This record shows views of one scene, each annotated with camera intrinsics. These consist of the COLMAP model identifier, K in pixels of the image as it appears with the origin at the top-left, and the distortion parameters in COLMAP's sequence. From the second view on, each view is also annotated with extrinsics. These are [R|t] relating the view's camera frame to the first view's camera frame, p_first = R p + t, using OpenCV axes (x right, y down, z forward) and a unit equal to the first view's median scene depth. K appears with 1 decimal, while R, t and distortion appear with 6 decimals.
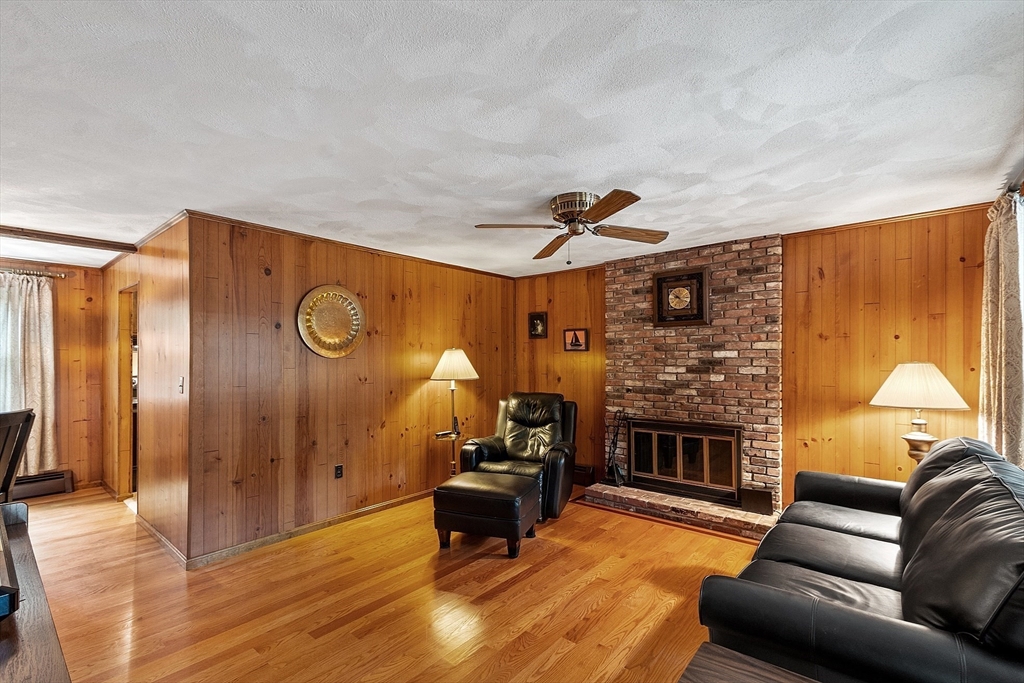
lens RADIAL K [[452.8, 0, 505.2], [0, 452.8, 353.1], [0, 0, 1]] dist [0.001416, 0.000159]
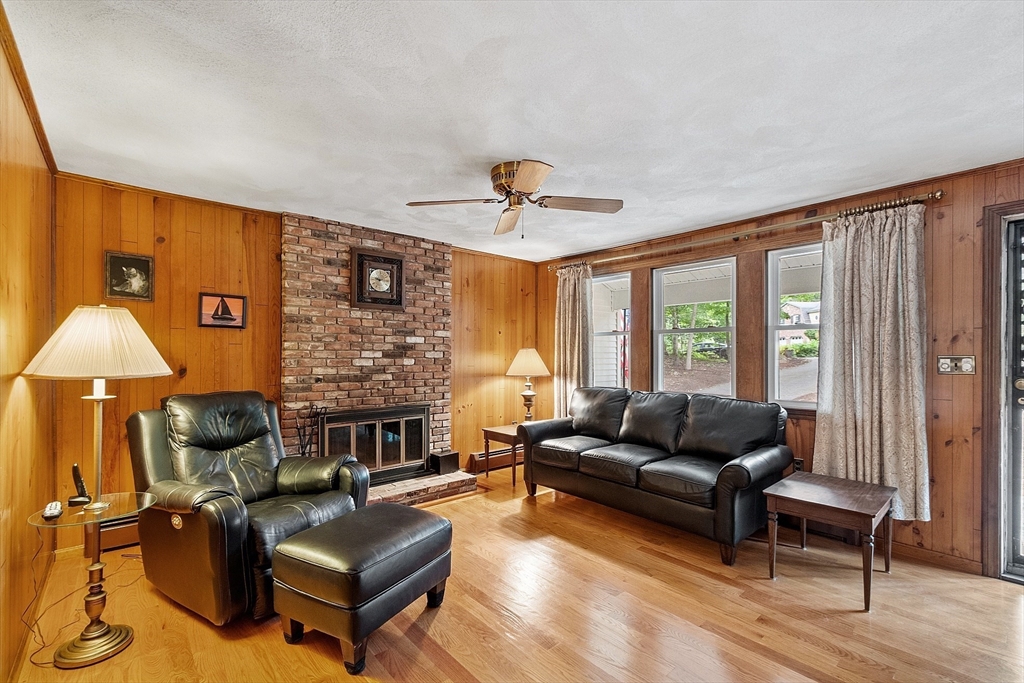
lens RADIAL K [[452.8, 0, 505.2], [0, 452.8, 353.1], [0, 0, 1]] dist [0.001416, 0.000159]
pose [[0.149208, 0.008987, 0.988765, -0.527703], [-0.020265, 0.999776, -0.006030, 0.034190], [-0.988598, -0.019138, 0.149357, 0.587921]]
